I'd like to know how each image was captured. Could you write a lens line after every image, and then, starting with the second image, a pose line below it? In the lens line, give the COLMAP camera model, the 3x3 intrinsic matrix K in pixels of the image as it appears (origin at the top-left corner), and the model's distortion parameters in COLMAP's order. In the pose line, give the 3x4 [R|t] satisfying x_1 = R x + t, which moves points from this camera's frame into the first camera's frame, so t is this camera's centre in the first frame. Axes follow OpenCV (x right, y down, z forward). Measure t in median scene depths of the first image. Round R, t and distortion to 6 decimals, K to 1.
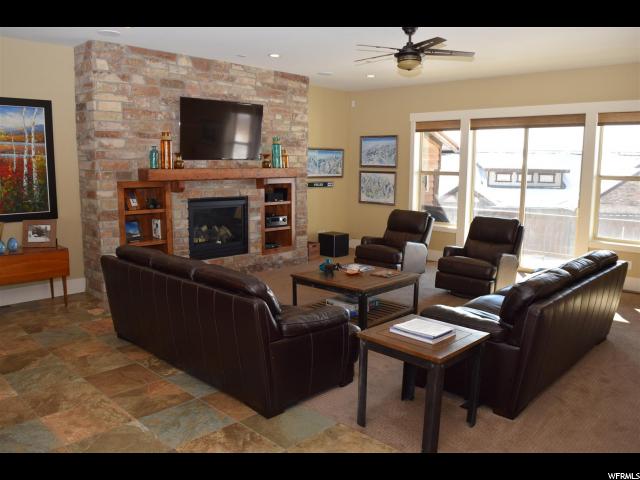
lens RADIAL K [[500.9, 0, 320.1], [0, 500.9, 240.5], [0, 0, 1]] dist [-0.092591, 0.020085]
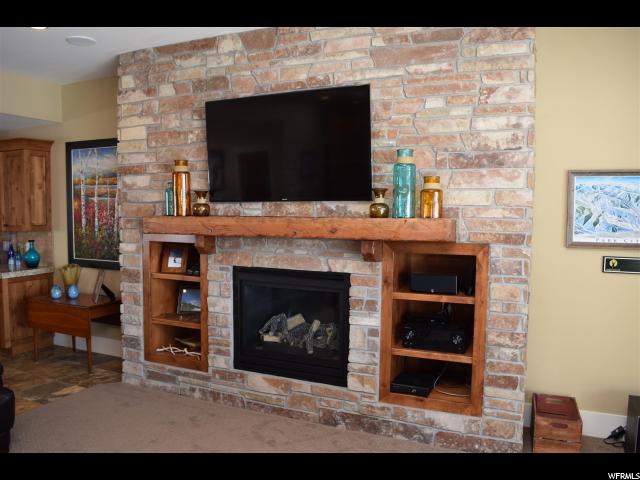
lens RADIAL K [[500.9, 0, 317.9], [0, 500.9, 243.1], [0, 0, 1]] dist [-0.092591, 0.020085]
pose [[0.334656, 0.057272, -0.940598, 0.329782], [-0.144526, 0.989462, 0.008827, -0.127123], [0.931191, 0.132987, 0.339407, 0.852935]]
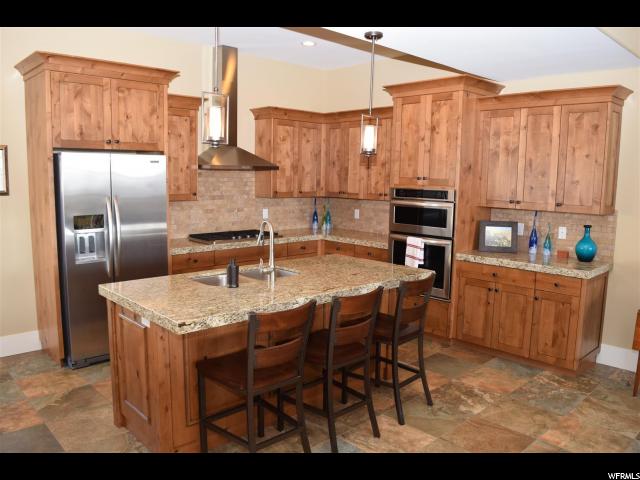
lens RADIAL K [[500.9, 0, 318.2], [0, 500.9, 238.8], [0, 0, 1]] dist [-0.092591, 0.020085]
pose [[-0.048855, 0.118568, -0.991743, 0.024286], [-0.165095, 0.978312, 0.125095, -0.058795], [0.985067, 0.169844, -0.028220, 0.363552]]
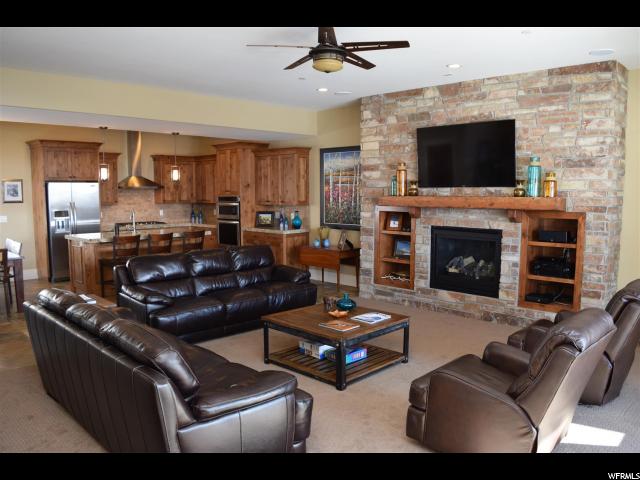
lens RADIAL K [[500.9, 0, 321.9], [0, 500.9, 241.9], [0, 0, 1]] dist [-0.092591, 0.020085]
pose [[-0.004139, 0.095422, -0.995428, 0.727691], [-0.148641, 0.984320, 0.094975, -0.110506], [0.988883, 0.148355, 0.010110, 0.744488]]
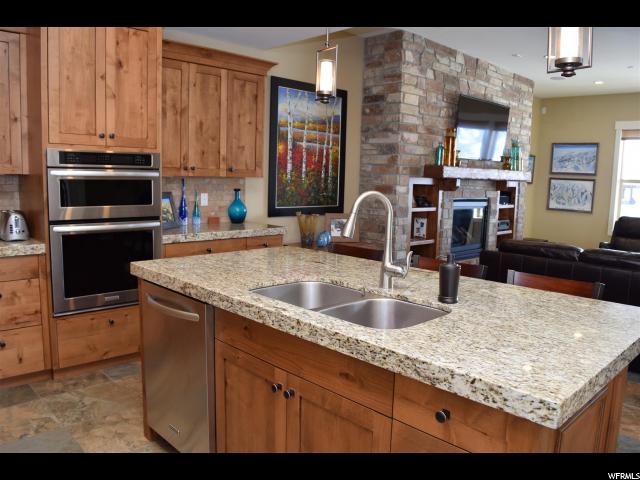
lens RADIAL K [[500.9, 0, 323.5], [0, 500.9, 242.0], [0, 0, 1]] dist [-0.092591, 0.020085]
pose [[0.999101, 0.024991, -0.034237, -0.466308], [-0.025667, 0.999482, -0.019439, 0.026971], [0.033733, 0.020300, 0.999225, 0.013503]]
